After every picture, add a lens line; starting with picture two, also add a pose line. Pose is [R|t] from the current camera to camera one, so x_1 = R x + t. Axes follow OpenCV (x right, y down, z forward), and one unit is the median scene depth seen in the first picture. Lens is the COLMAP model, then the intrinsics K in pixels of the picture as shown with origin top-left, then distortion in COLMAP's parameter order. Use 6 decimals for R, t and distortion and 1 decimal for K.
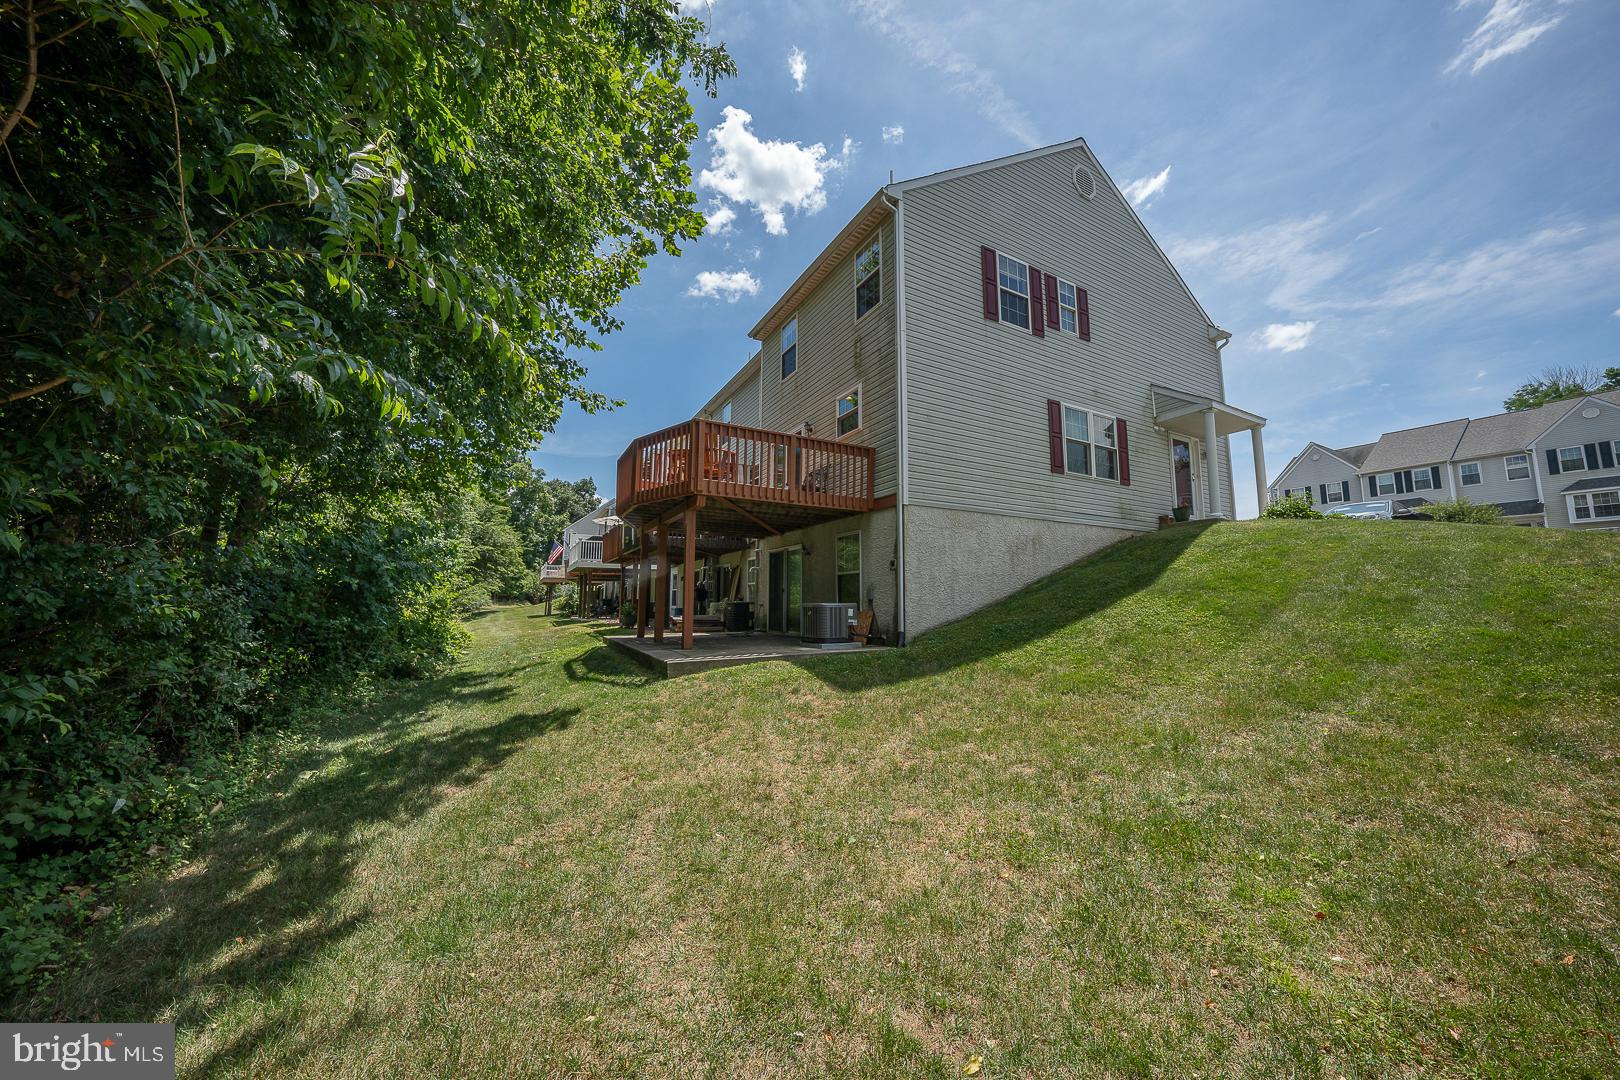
lens RADIAL K [[558.8, 0, 810.9], [0, 558.8, 534.9], [0, 0, 1]] dist [-0.030250, 0.006783]
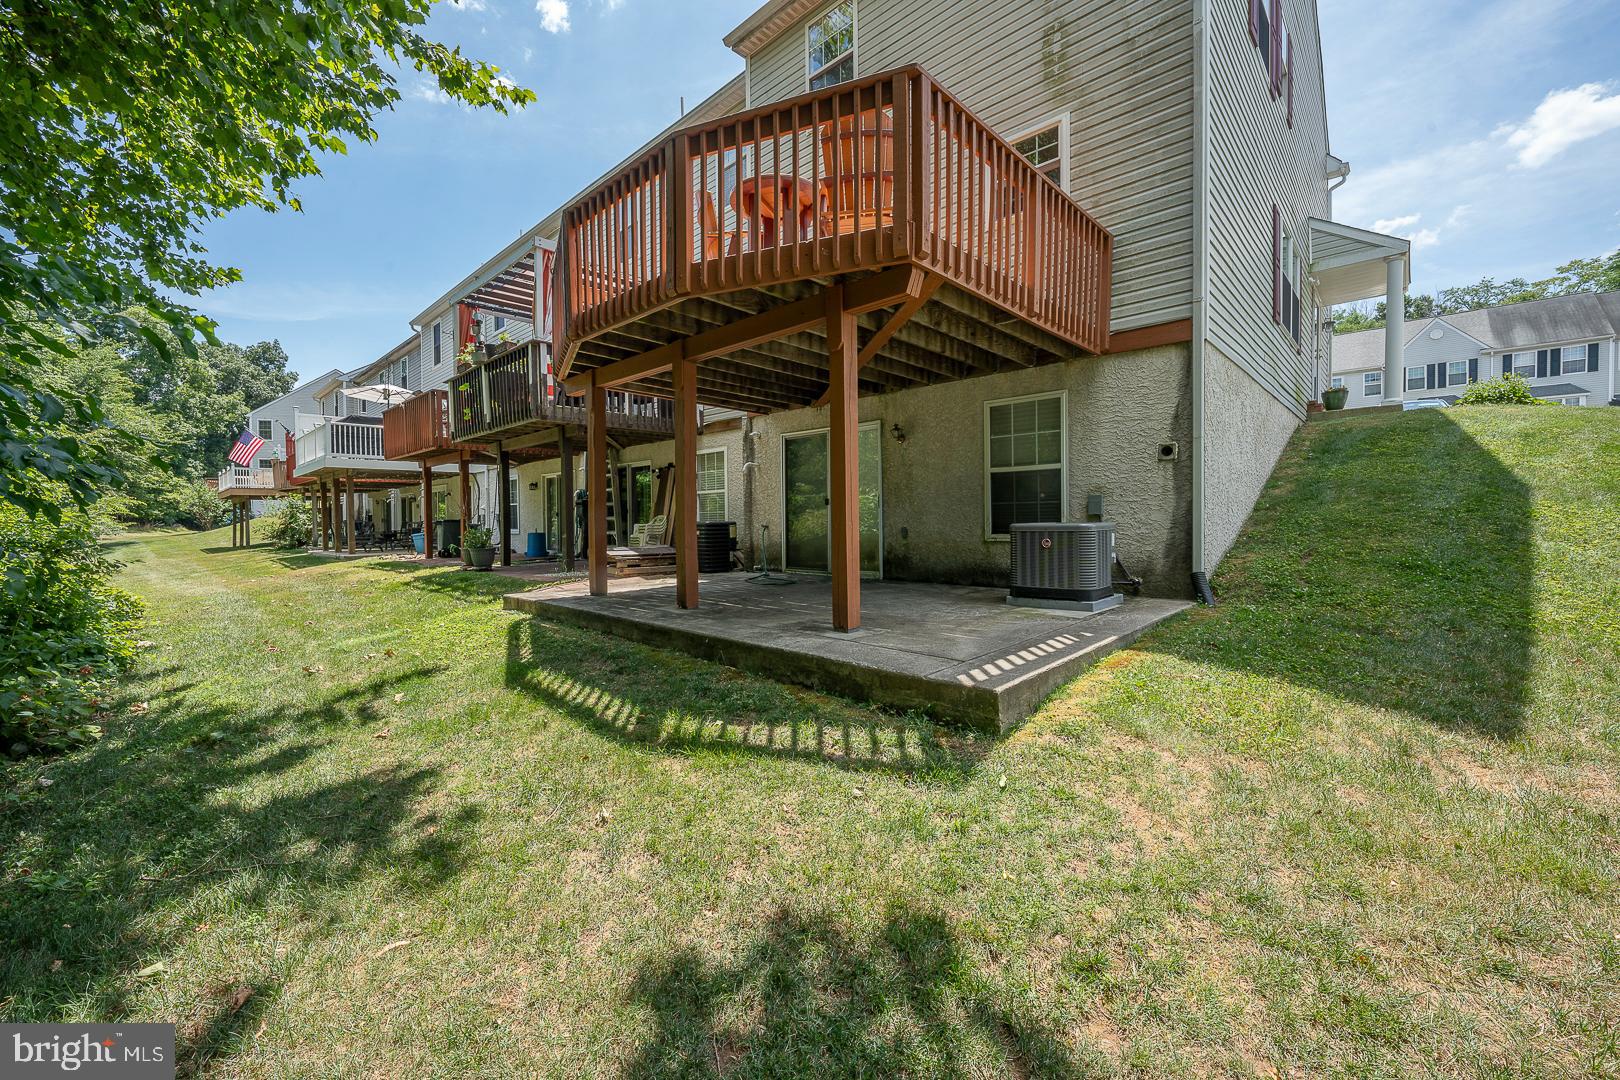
lens RADIAL K [[638.6, 0, 815.4], [0, 638.6, 531.6], [0, 0, 1]] dist [-0.008702, 0.000065]
pose [[0.946670, -0.022268, 0.321434, -0.641781], [-0.023607, 0.990134, 0.138119, 0.087273], [-0.321338, -0.138342, 0.936805, 0.849359]]
